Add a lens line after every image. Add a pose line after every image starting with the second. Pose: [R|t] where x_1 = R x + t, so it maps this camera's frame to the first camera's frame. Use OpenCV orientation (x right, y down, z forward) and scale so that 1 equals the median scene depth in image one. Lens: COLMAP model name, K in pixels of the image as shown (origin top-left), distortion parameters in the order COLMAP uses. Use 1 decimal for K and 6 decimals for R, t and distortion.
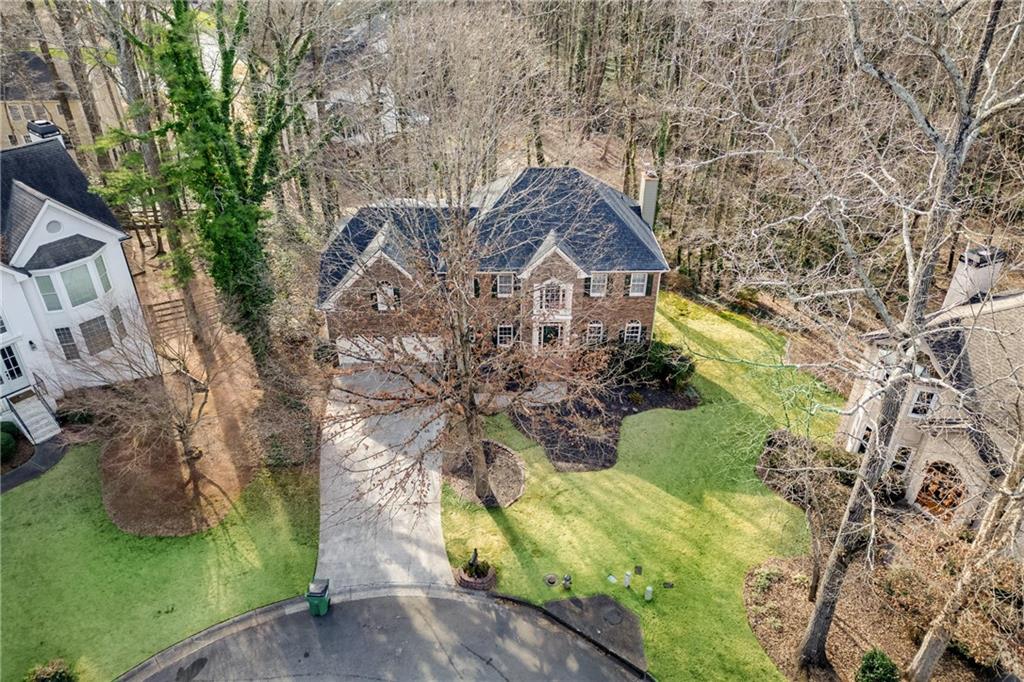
lens RADIAL K [[809.0, 0, 512.0], [0, 809.0, 341.0], [0, 0, 1]] dist [0.006766, 0.001220]
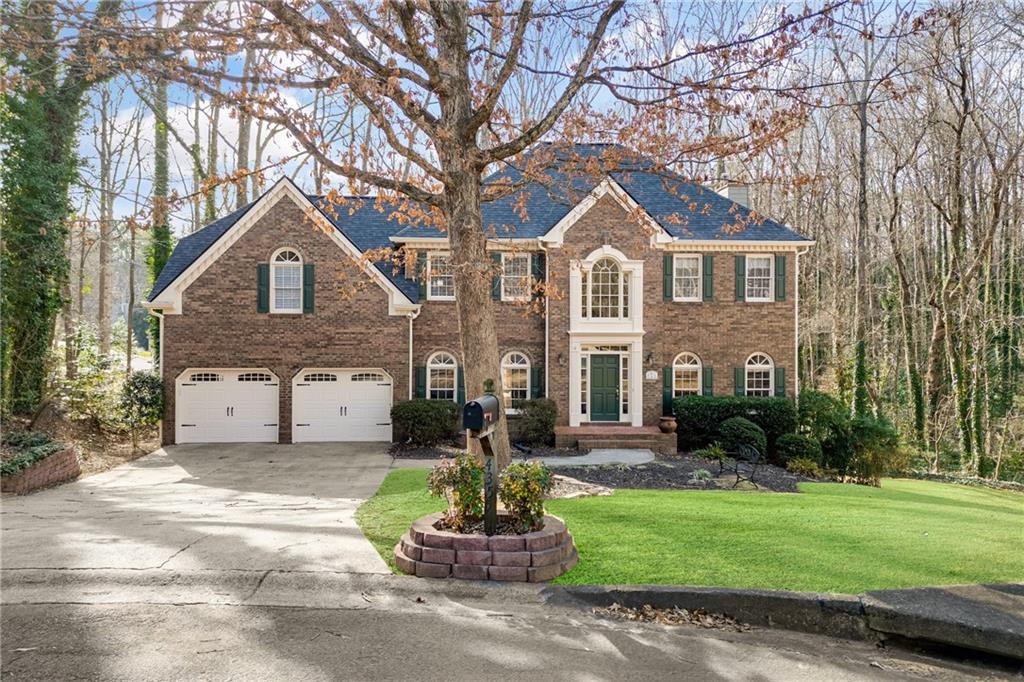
lens RADIAL K [[809.0, 0, 512.0], [0, 809.0, 341.0], [0, 0, 1]] dist [0.006766, 0.001220]
pose [[0.998837, 0.002948, 0.048121, -0.036893], [0.025497, 0.814817, -0.579157, 0.279957], [-0.040917, 0.579711, 0.813794, 0.597073]]
